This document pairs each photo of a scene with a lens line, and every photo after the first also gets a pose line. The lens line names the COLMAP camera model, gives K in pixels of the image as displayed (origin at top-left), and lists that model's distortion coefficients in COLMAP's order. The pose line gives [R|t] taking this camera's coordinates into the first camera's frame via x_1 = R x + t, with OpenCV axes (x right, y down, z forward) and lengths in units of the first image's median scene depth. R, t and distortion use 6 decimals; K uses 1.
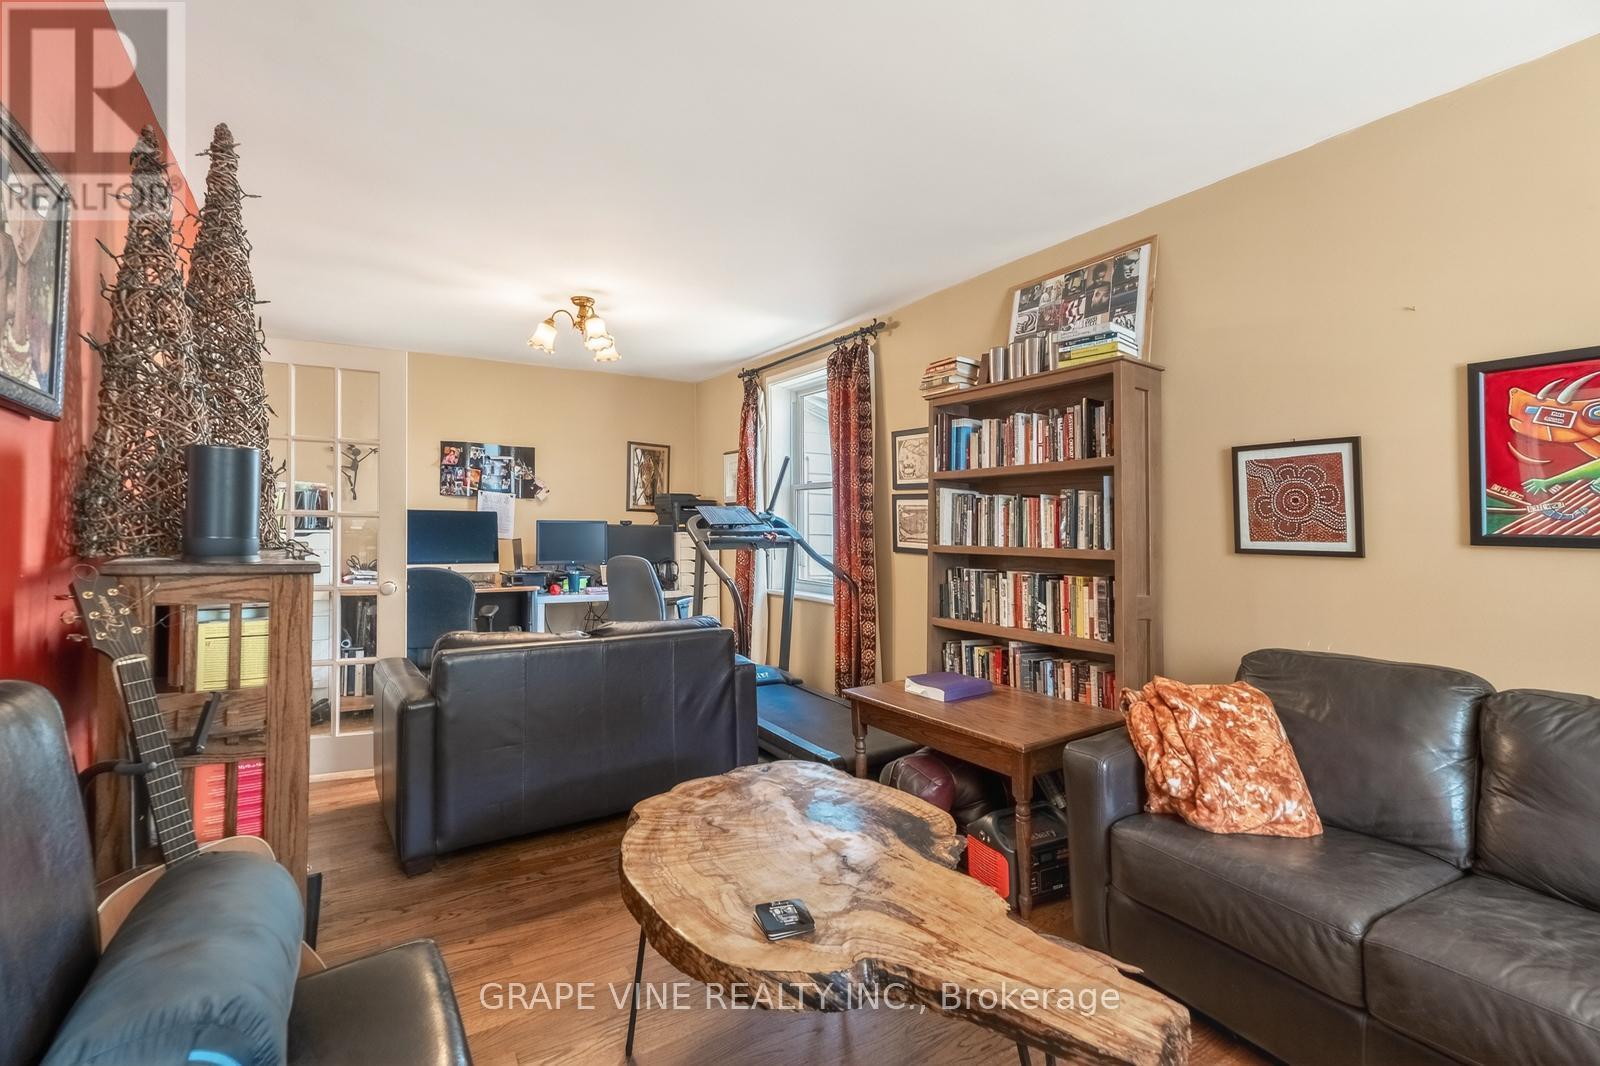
lens RADIAL K [[715.6, 0, 800.8], [0, 715.6, 506.7], [0, 0, 1]] dist [0.002053, 0.000614]
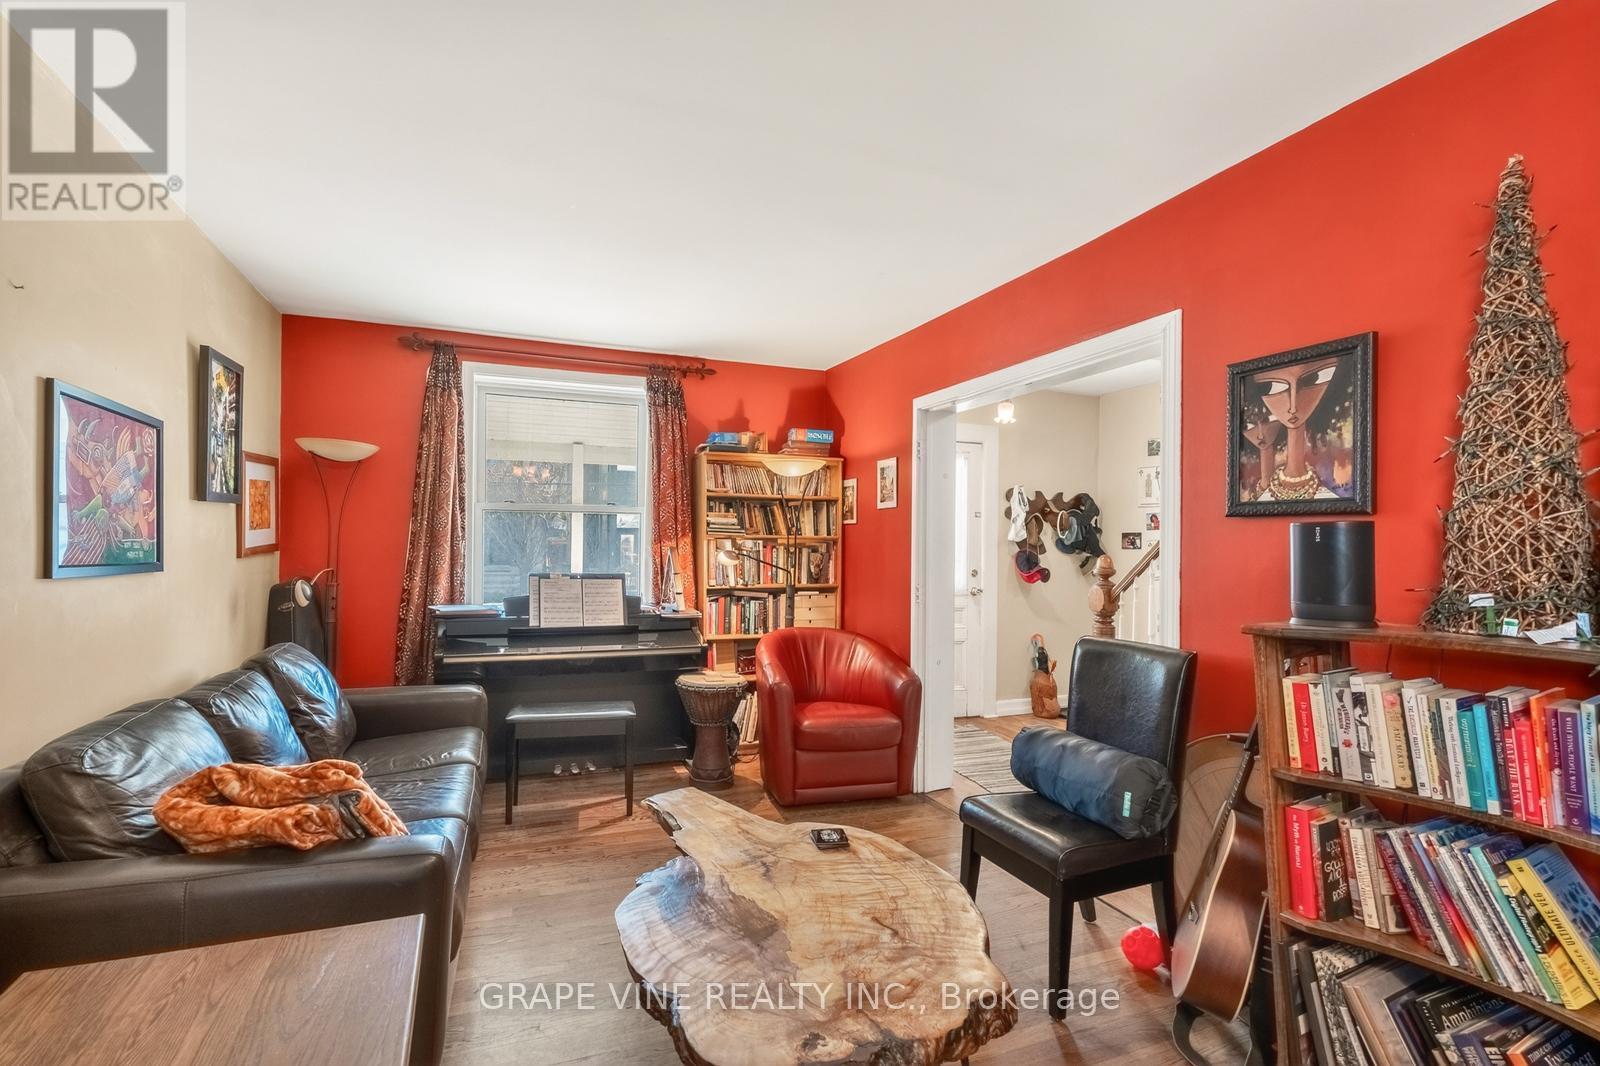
lens RADIAL K [[754.6, 0, 787.7], [0, 754.6, 538.4], [0, 0, 1]] dist [0.001413, 0.000279]
pose [[-0.981341, -0.022978, 0.190896, -0.094534], [-0.030529, 0.998860, -0.036708, 0.006559], [-0.189834, -0.041851, -0.980924, 1.117997]]
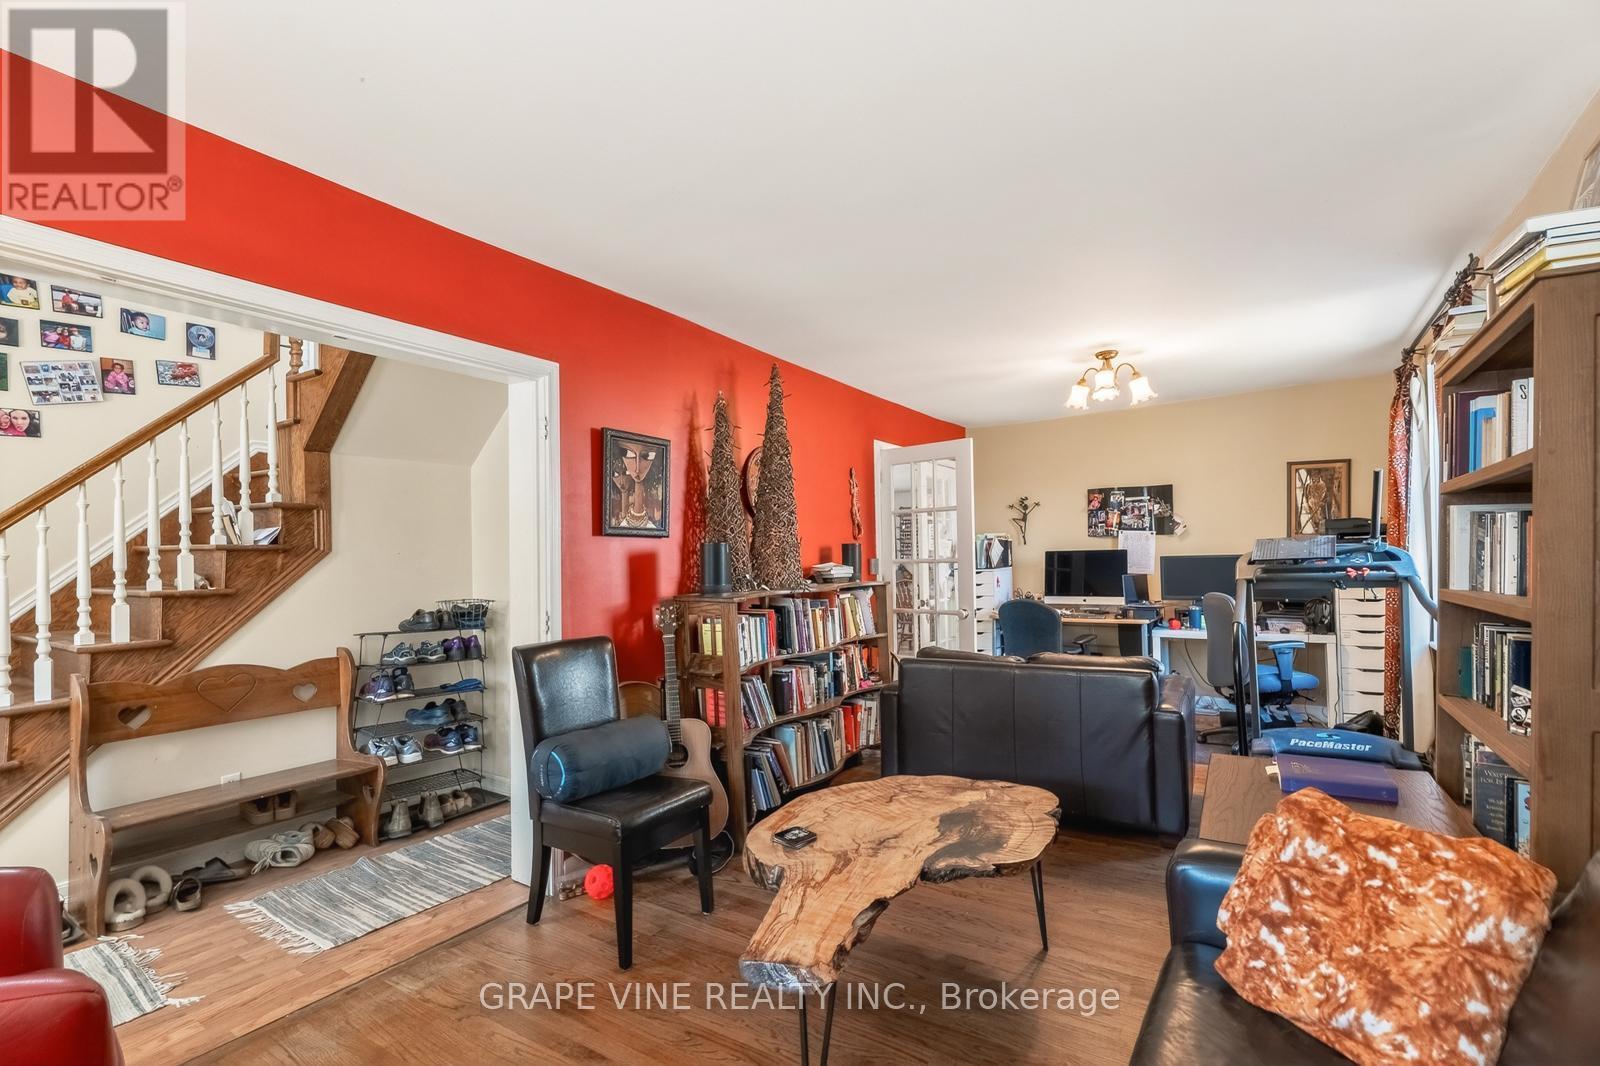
lens RADIAL K [[720.0, 0, 800.5], [0, 720.0, 558.2], [0, 0, 1]] dist [0.001275, 0.000217]
pose [[0.415495, -0.023018, -0.909304, 0.608084], [0.052884, 0.998600, -0.001114, -0.008541], [0.908057, -0.047625, 0.416131, 0.172496]]
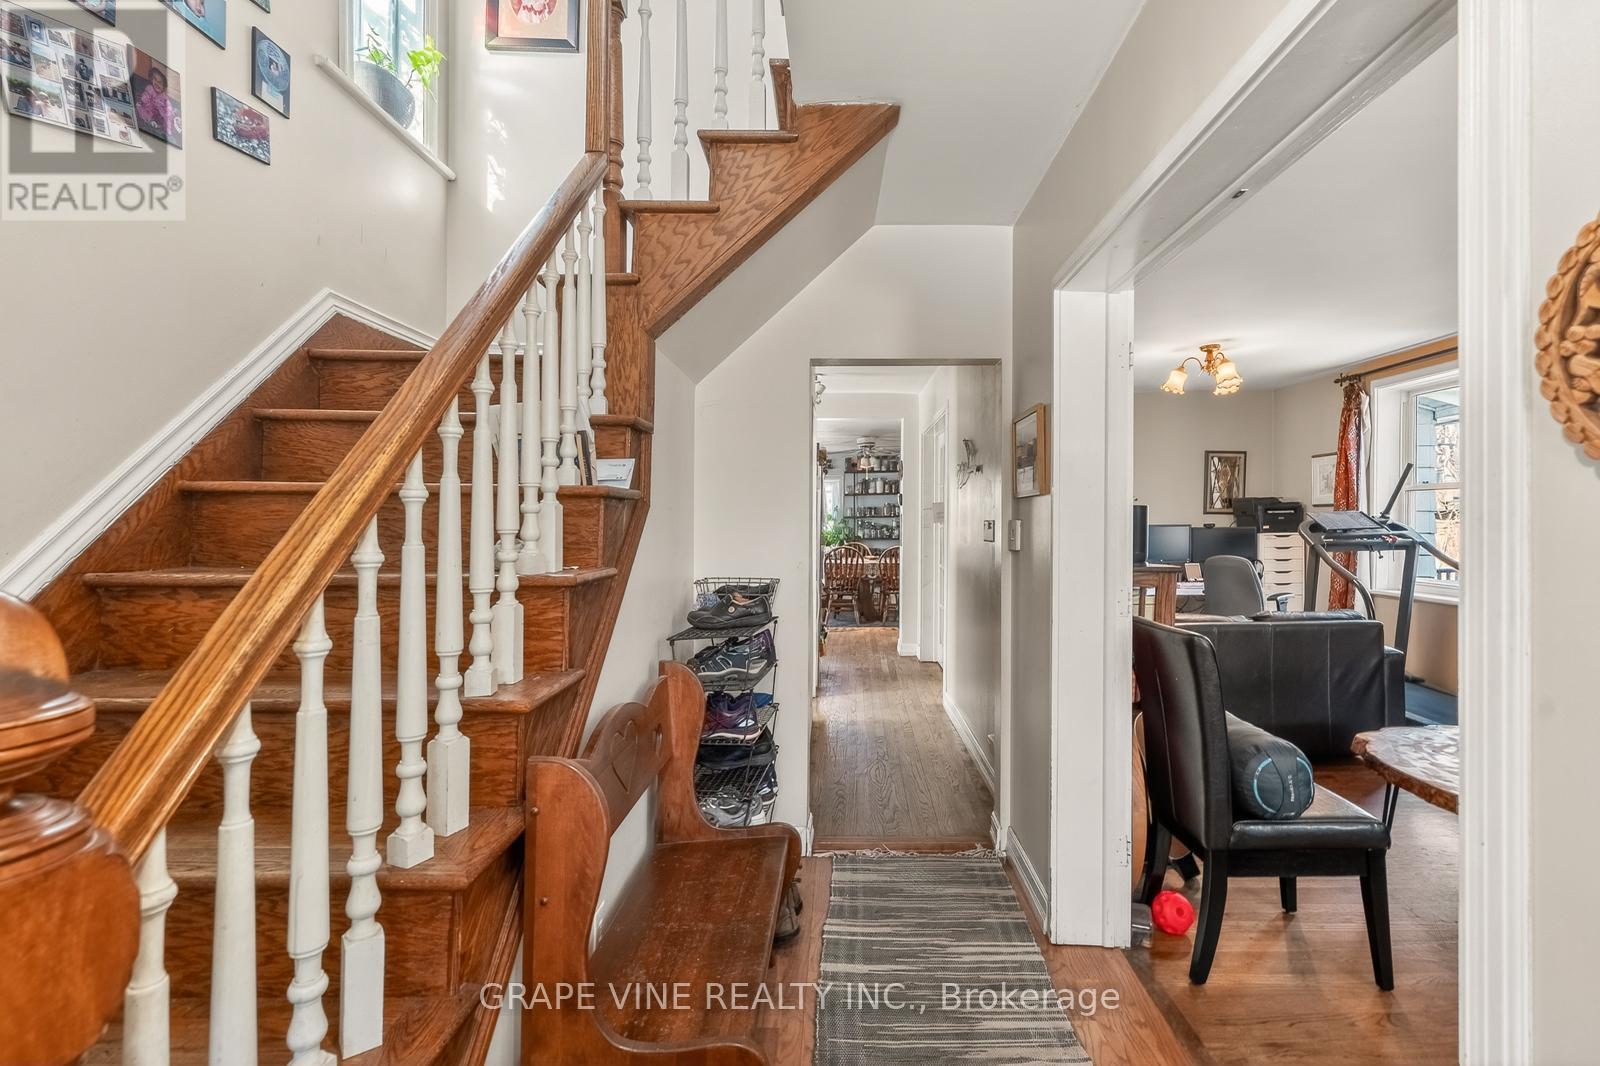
lens RADIAL K [[752.8, 0, 838.4], [0, 752.8, 533.7], [0, 0, 1]] dist [-0.000721, -0.000148]
pose [[0.840106, -0.008995, -0.542347, -0.176752], [0.034239, 0.998748, 0.036473, -0.049892], [0.541340, -0.049211, 0.839363, -0.520631]]
